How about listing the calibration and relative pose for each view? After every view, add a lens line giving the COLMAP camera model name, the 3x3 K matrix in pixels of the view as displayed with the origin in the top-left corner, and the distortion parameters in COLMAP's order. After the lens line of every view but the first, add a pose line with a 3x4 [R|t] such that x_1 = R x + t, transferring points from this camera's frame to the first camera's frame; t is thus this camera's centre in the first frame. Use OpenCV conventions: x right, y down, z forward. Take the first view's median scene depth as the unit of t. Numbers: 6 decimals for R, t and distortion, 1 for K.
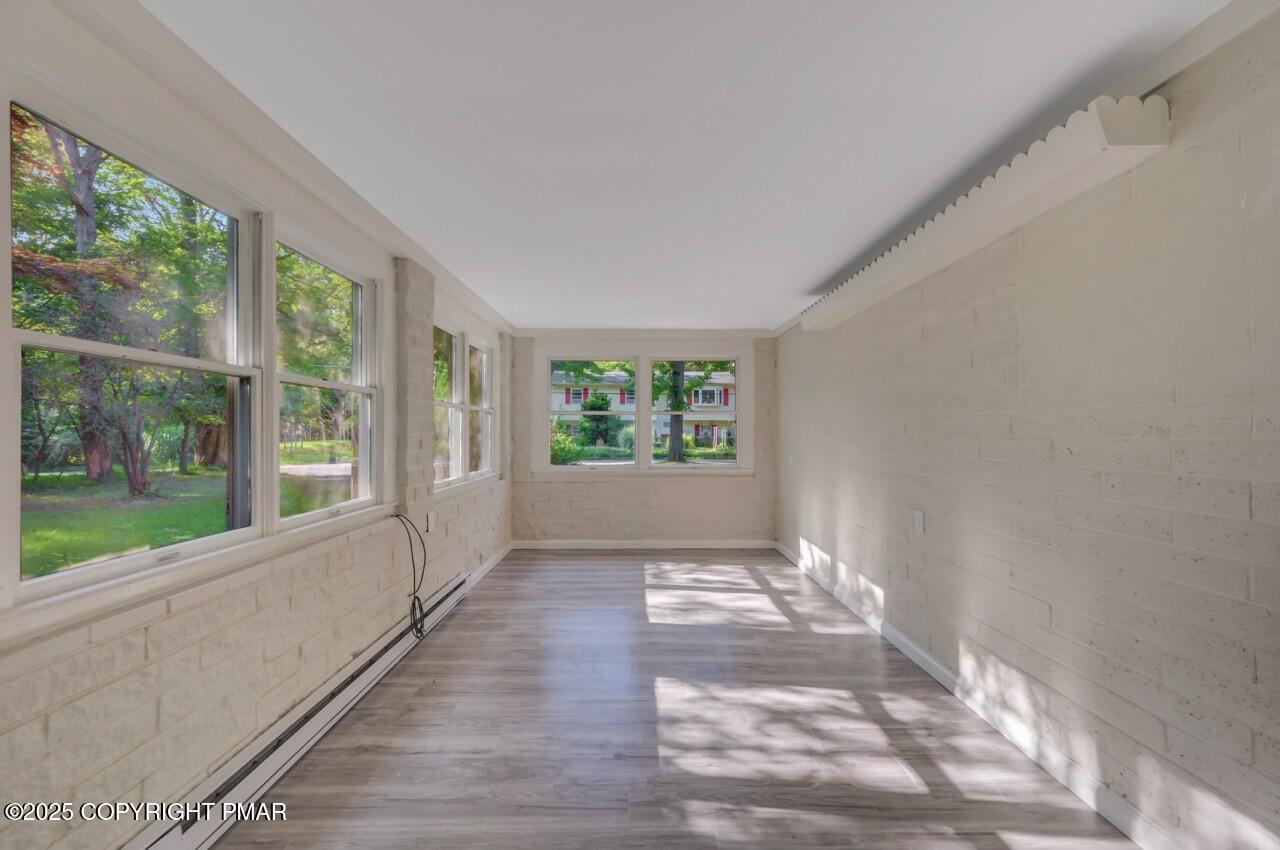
lens RADIAL K [[510.4, 0, 642.4], [0, 510.4, 430.8], [0, 0, 1]] dist [0.001364, 0.000309]
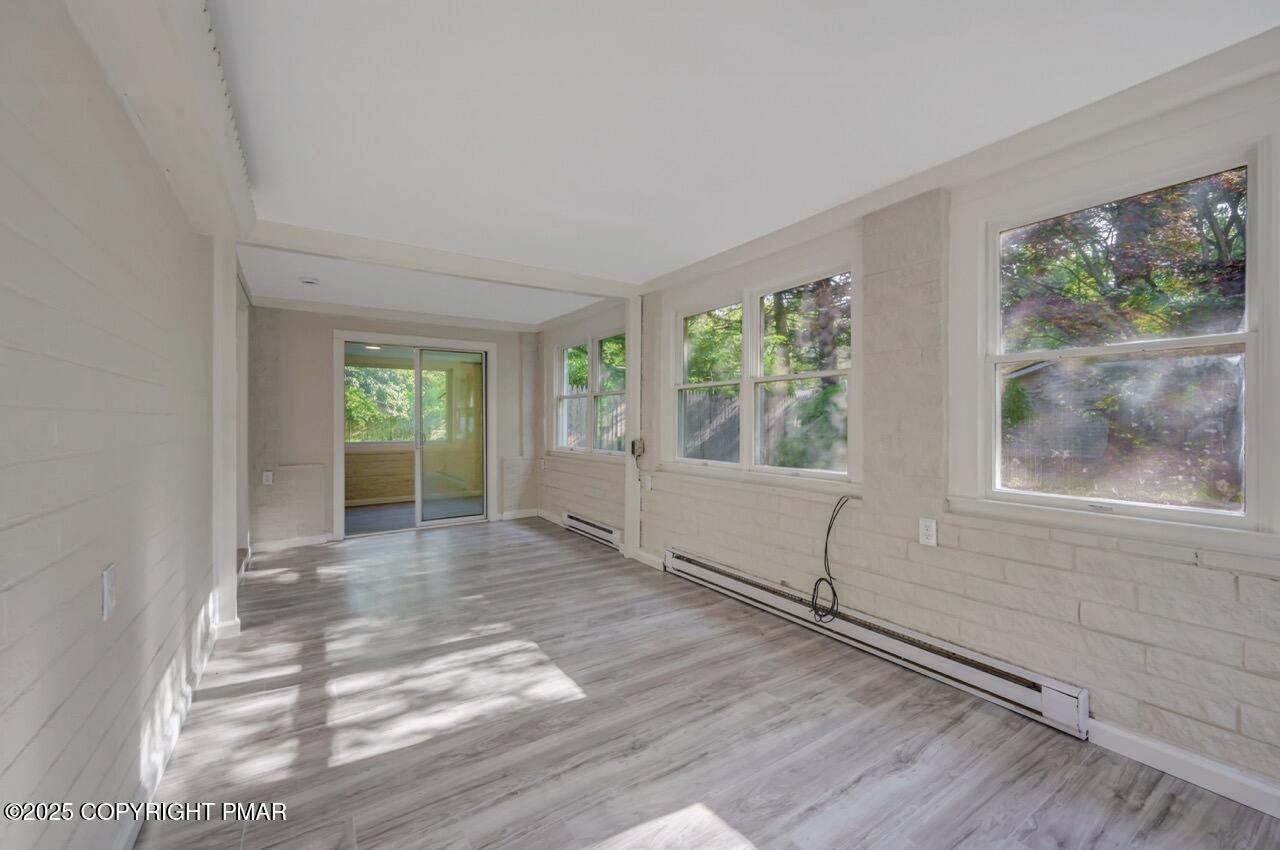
lens RADIAL K [[510.4, 0, 642.4], [0, 510.4, 430.8], [0, 0, 1]] dist [0.001364, 0.000309]
pose [[-0.841195, 0.008365, -0.540666, 0.483581], [-0.002216, 0.999819, 0.018915, 0.027443], [0.540727, 0.017109, -0.841024, 2.093973]]
